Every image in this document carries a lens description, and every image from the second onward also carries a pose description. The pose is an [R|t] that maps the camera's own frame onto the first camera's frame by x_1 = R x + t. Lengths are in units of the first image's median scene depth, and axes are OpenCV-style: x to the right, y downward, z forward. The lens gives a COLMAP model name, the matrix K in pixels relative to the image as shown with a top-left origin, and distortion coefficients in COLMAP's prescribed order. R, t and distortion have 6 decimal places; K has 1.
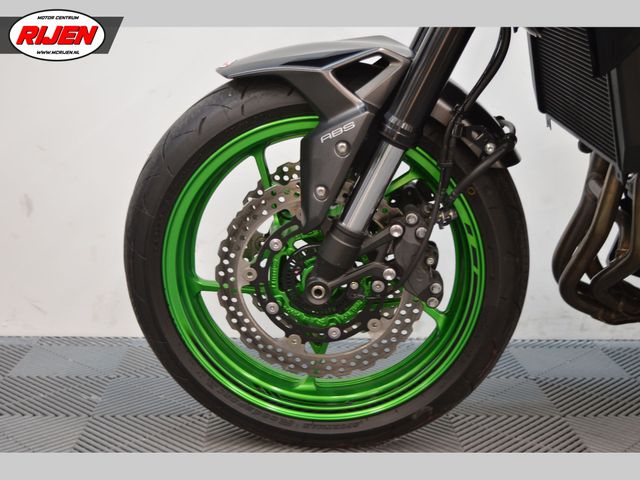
lens RADIAL K [[944.8, 0, 322.9], [0, 944.8, 242.9], [0, 0, 1]] dist [-0.015774, 0.000000]
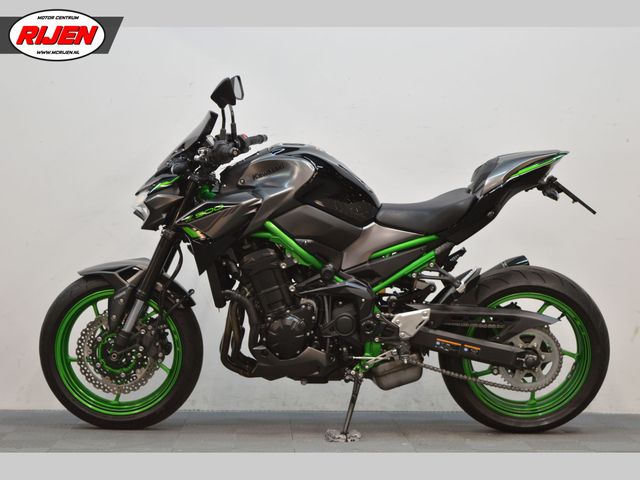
lens RADIAL K [[1478.5, 0, 320.7], [0, 1478.5, 237.1], [0, 0, 1]] dist [0.094566, 0.000000]
pose [[0.999984, -0.005541, 0.000964, 0.544890], [0.005624, 0.984259, -0.176643, 0.439773], [0.000030, 0.176646, 0.984274, -2.989939]]
